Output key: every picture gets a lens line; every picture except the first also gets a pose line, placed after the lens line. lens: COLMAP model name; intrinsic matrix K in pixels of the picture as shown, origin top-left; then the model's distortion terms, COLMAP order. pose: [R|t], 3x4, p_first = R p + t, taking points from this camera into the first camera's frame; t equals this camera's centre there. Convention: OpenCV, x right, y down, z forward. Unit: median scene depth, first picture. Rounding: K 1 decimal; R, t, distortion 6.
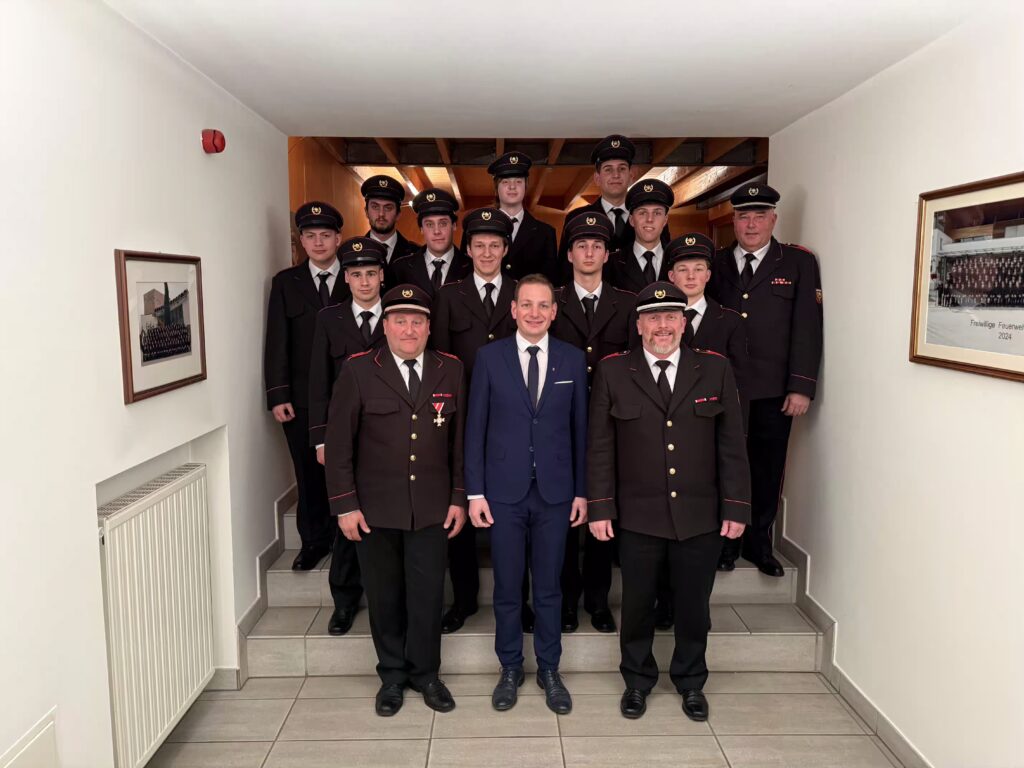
lens RADIAL K [[729.2, 0, 511.0], [0, 729.2, 380.2], [0, 0, 1]] dist [0.047072, -0.041260]
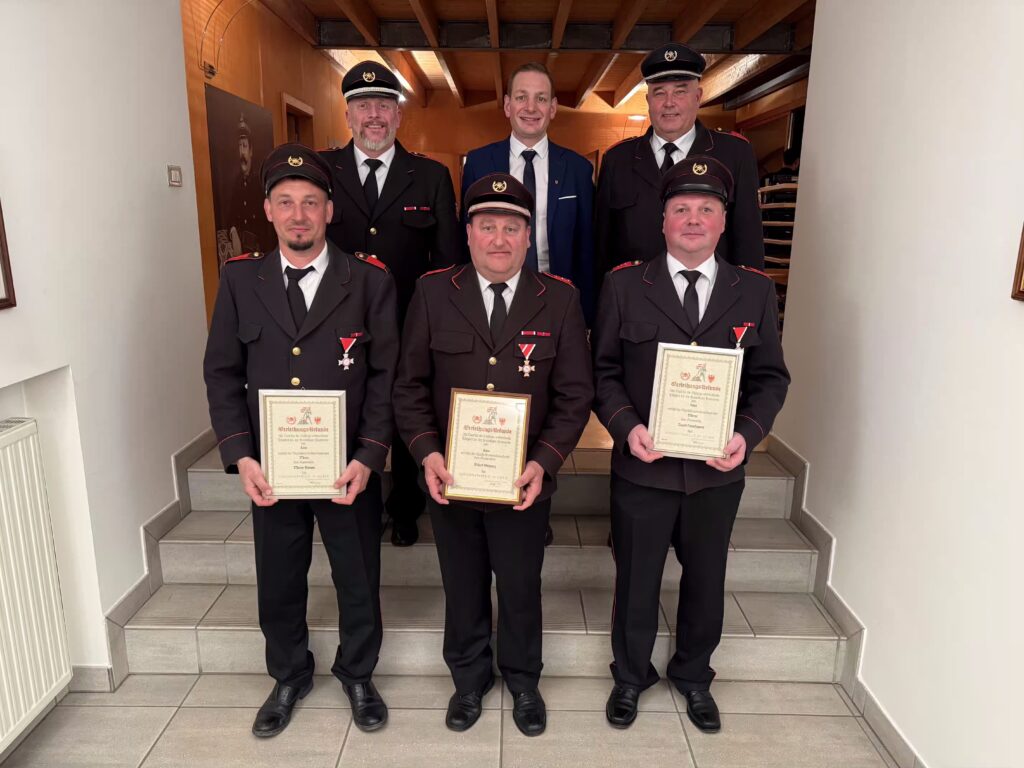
lens RADIAL K [[729.2, 0, 511.3], [0, 729.2, 385.1], [0, 0, 1]] dist [0.047072, -0.041260]
pose [[0.999645, 0.017754, -0.019857, 0.075283], [-0.015184, 0.992314, 0.122814, -0.018131], [0.021885, -0.122469, 0.992231, 0.242898]]
